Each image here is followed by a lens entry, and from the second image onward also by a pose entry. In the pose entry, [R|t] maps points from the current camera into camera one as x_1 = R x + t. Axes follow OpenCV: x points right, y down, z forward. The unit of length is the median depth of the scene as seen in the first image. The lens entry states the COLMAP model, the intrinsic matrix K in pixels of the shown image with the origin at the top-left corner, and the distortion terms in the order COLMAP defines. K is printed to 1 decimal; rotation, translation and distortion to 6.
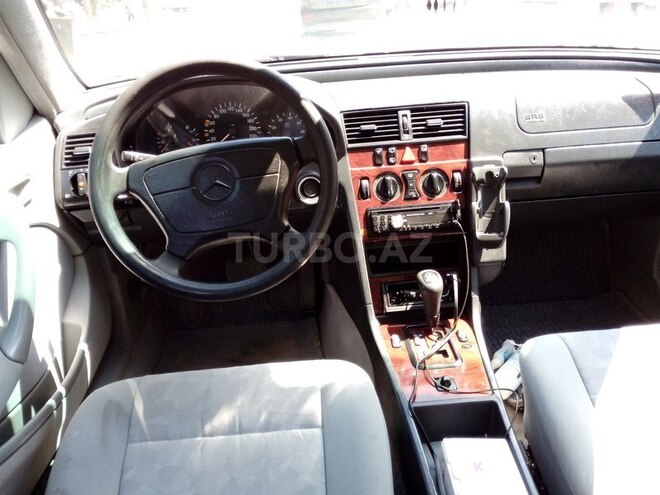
lens RADIAL K [[543.0, 0, 336.0], [0, 543.0, 234.9], [0, 0, 1]] dist [0.072747, -0.128915]
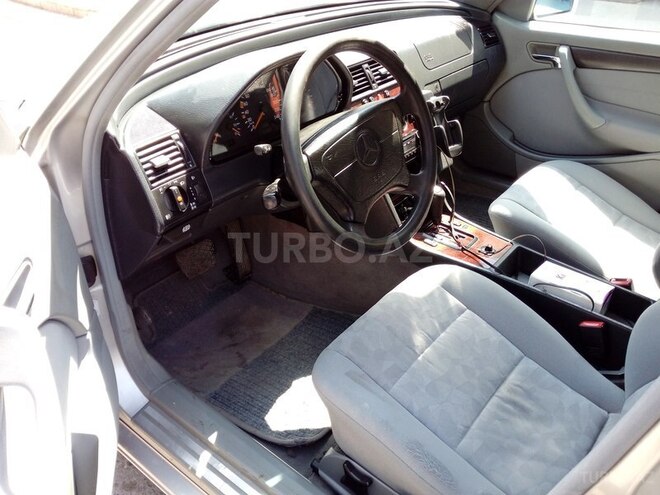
lens RADIAL K [[543.0, 0, 336.0], [0, 543.0, 234.9], [0, 0, 1]] dist [0.072747, -0.128915]
pose [[0.675402, -0.337374, 0.655753, -0.953800], [0.270428, 0.940578, 0.205381, -0.161274], [-0.686077, 0.038619, 0.726503, 0.218387]]
